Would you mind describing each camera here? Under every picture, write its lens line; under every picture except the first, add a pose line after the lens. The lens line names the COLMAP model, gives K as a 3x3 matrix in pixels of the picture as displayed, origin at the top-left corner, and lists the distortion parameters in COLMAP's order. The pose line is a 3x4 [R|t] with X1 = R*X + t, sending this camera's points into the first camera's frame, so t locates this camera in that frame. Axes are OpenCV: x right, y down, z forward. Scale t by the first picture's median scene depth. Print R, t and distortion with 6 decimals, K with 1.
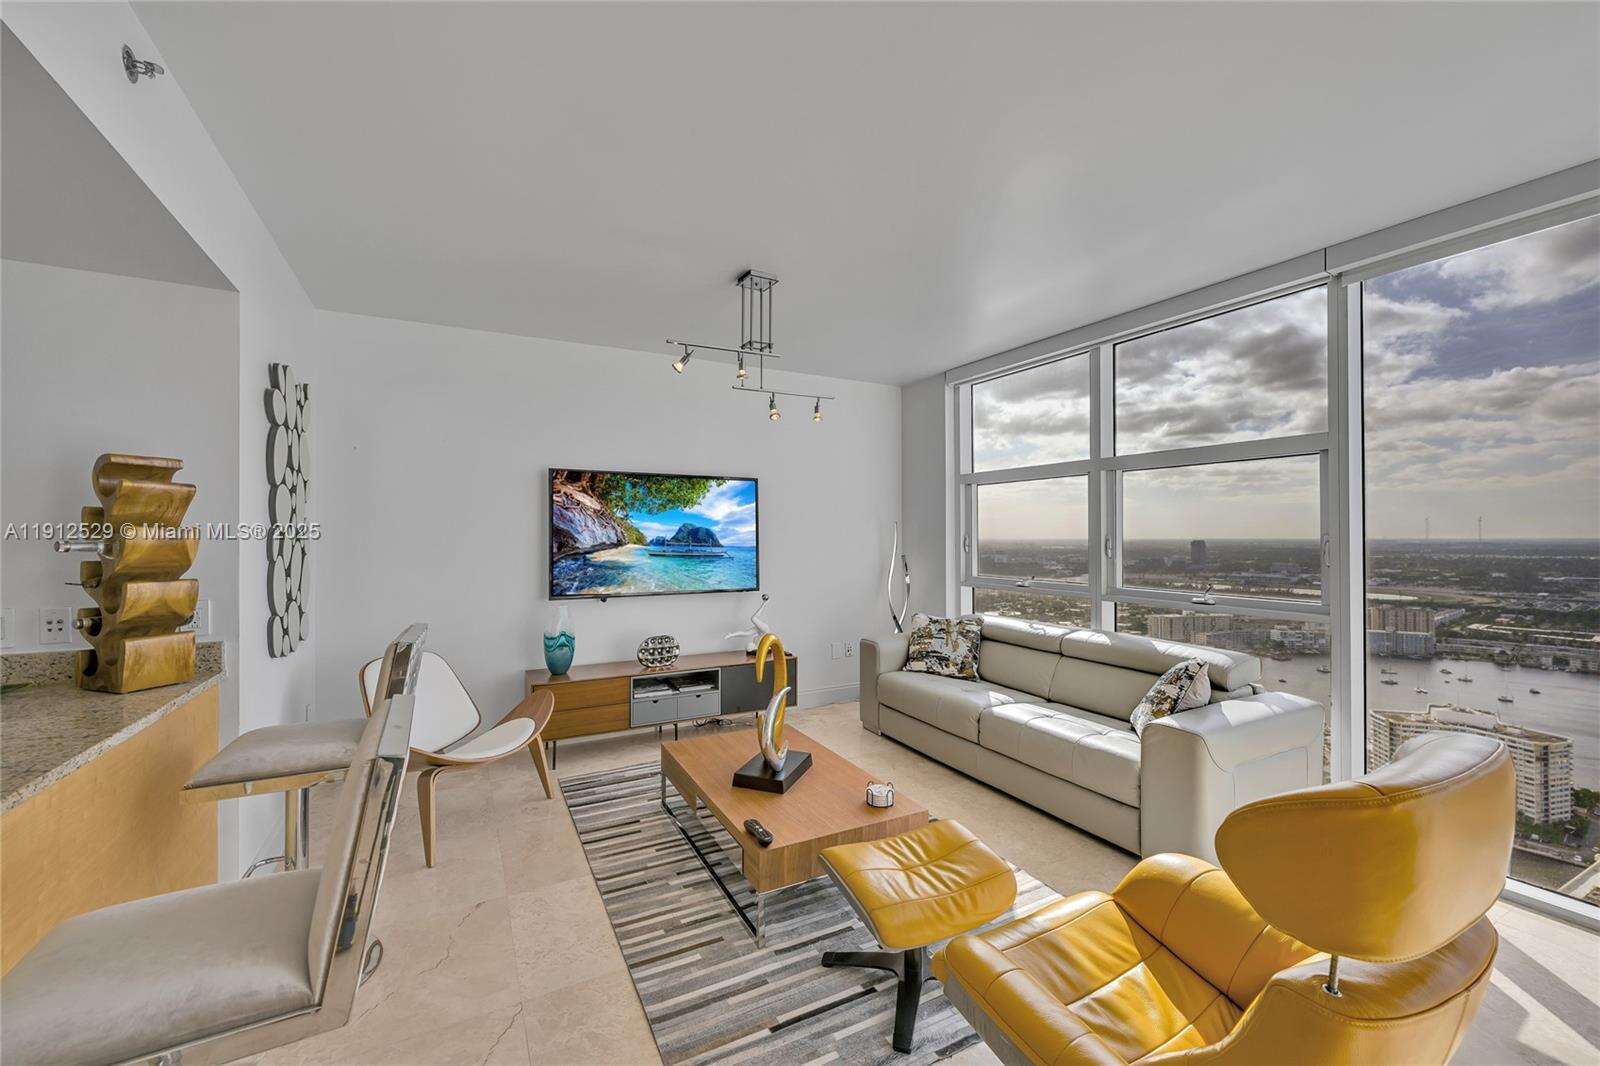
lens RADIAL K [[629.2, 0, 797.6], [0, 629.2, 533.4], [0, 0, 1]] dist [-0.002114, 0.000314]
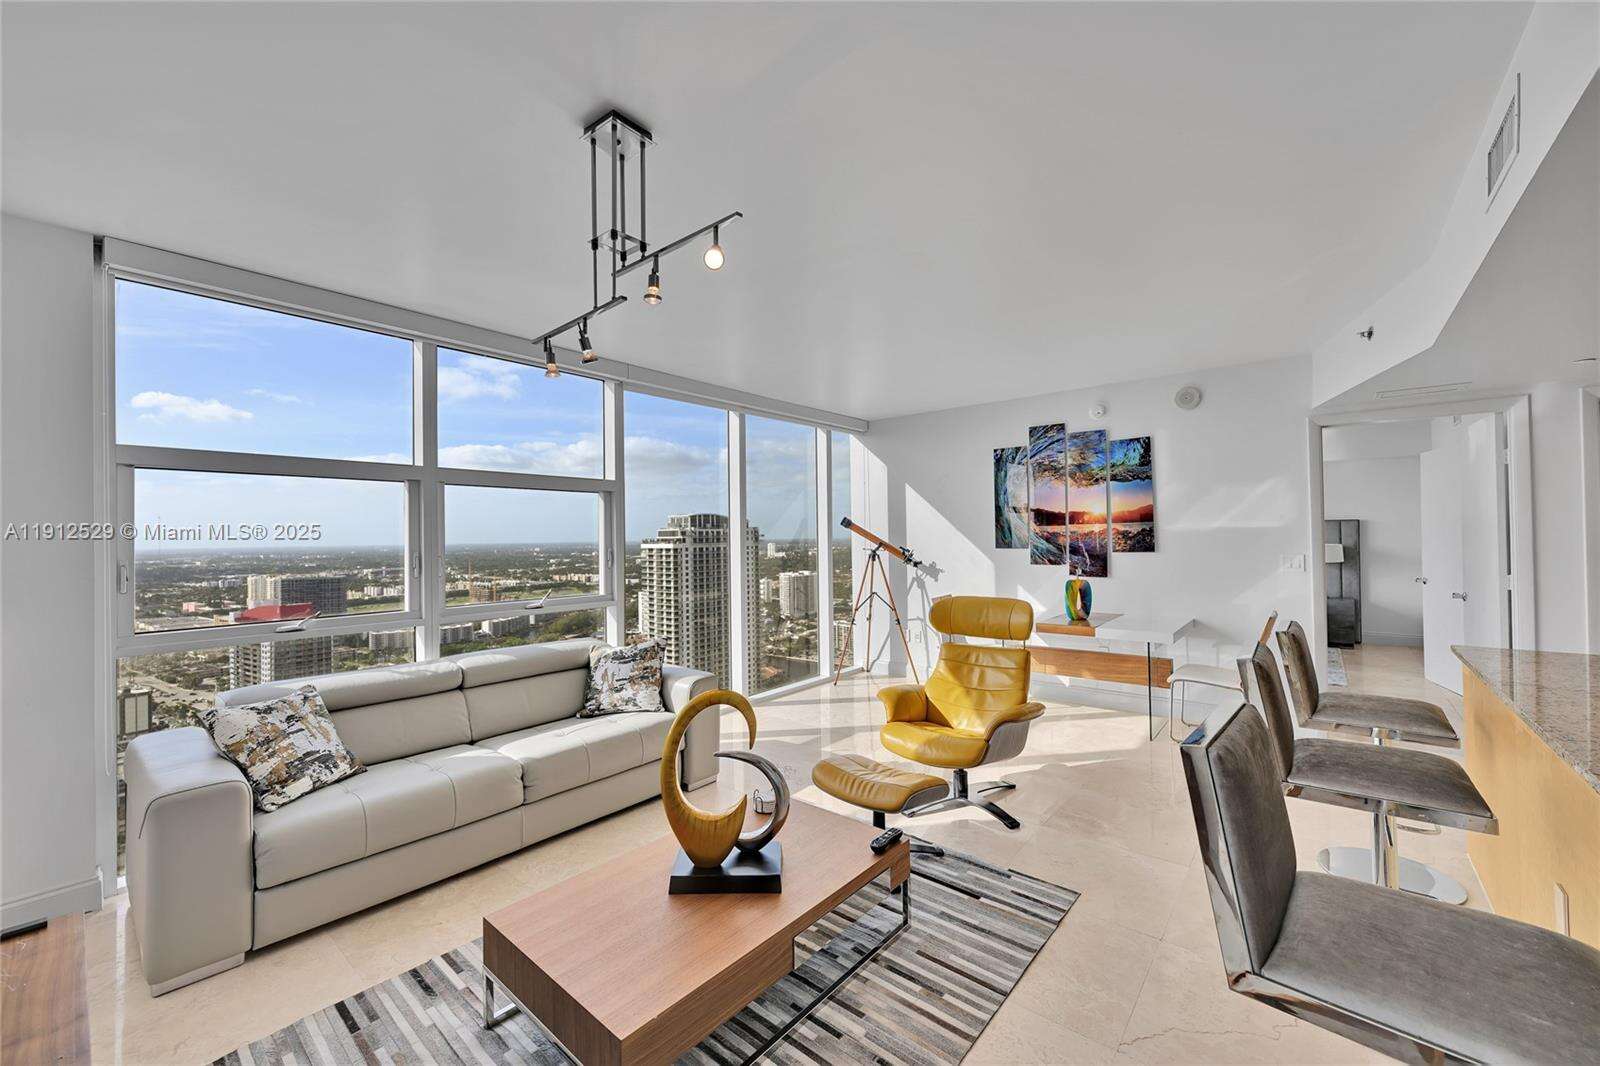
lens RADIAL K [[629.2, 0, 792.0], [0, 629.2, 527.8], [0, 0, 1]] dist [-0.002114, 0.000314]
pose [[-0.365105, 0.021524, 0.930718, -0.549898], [0.011185, 0.999762, -0.018733, -0.010694], [-0.930899, 0.003570, -0.365258, 0.854520]]
